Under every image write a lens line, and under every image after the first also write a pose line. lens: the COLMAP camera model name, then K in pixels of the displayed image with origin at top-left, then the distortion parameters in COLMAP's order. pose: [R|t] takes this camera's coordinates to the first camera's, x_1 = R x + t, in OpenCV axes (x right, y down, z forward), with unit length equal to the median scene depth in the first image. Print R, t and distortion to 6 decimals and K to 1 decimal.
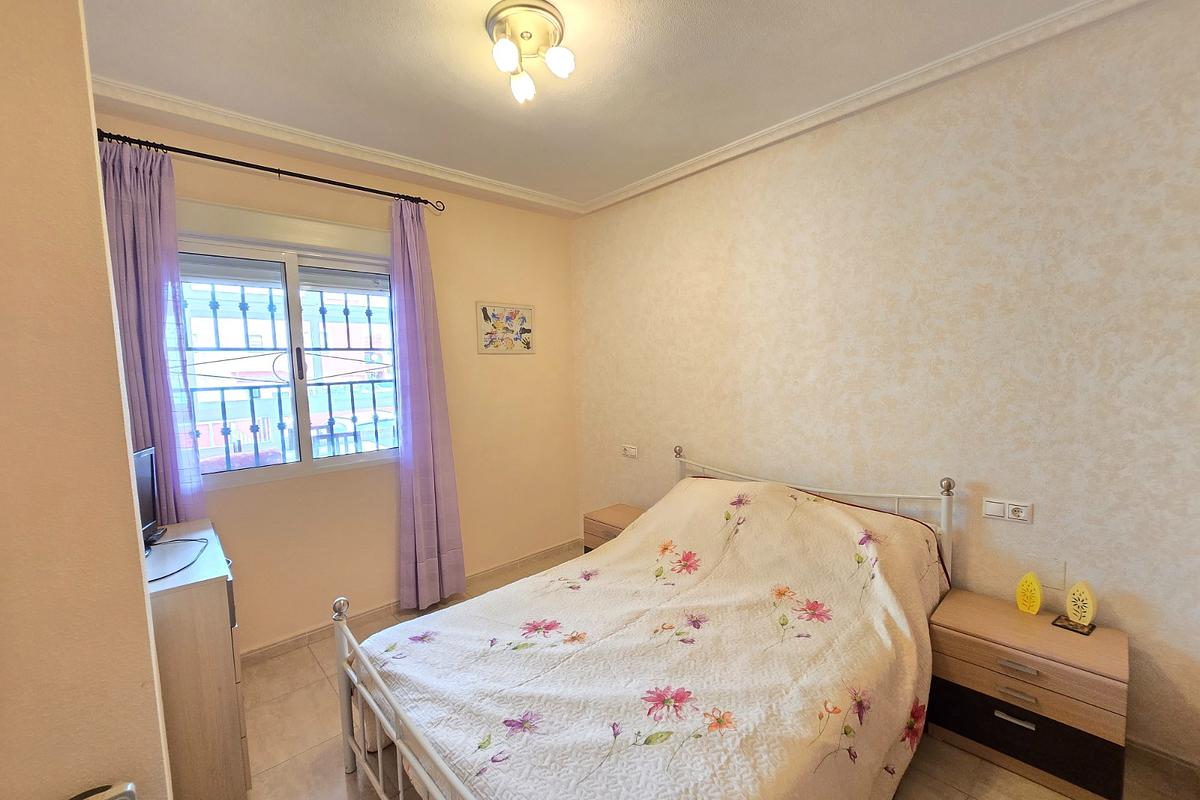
lens RADIAL K [[491.7, 0, 596.7], [0, 491.7, 396.5], [0, 0, 1]] dist [0.000094, 0.000616]
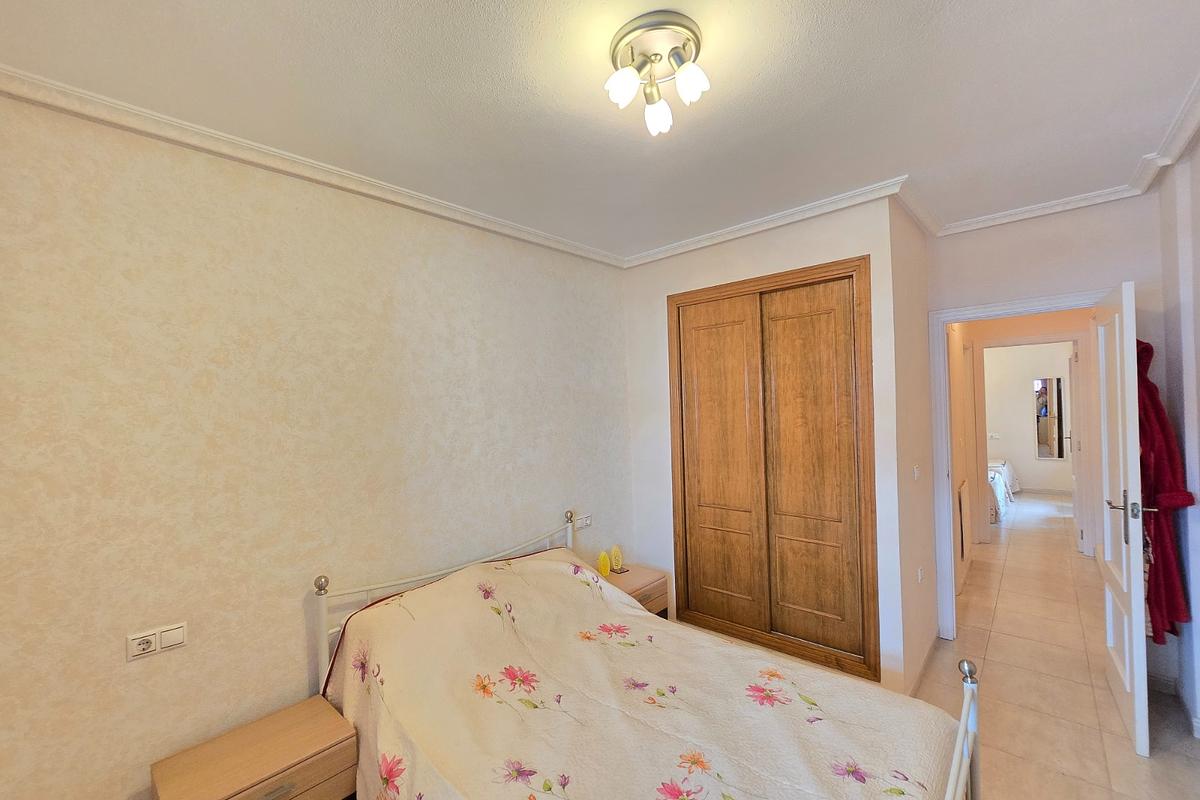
lens RADIAL K [[491.7, 0, 597.8], [0, 491.7, 398.7], [0, 0, 1]] dist [0.000094, 0.000616]
pose [[-0.093159, 0.045327, 0.994619, -0.705199], [0.098778, 0.994456, -0.036067, -0.097708], [-0.990739, 0.094887, -0.097120, 0.920257]]
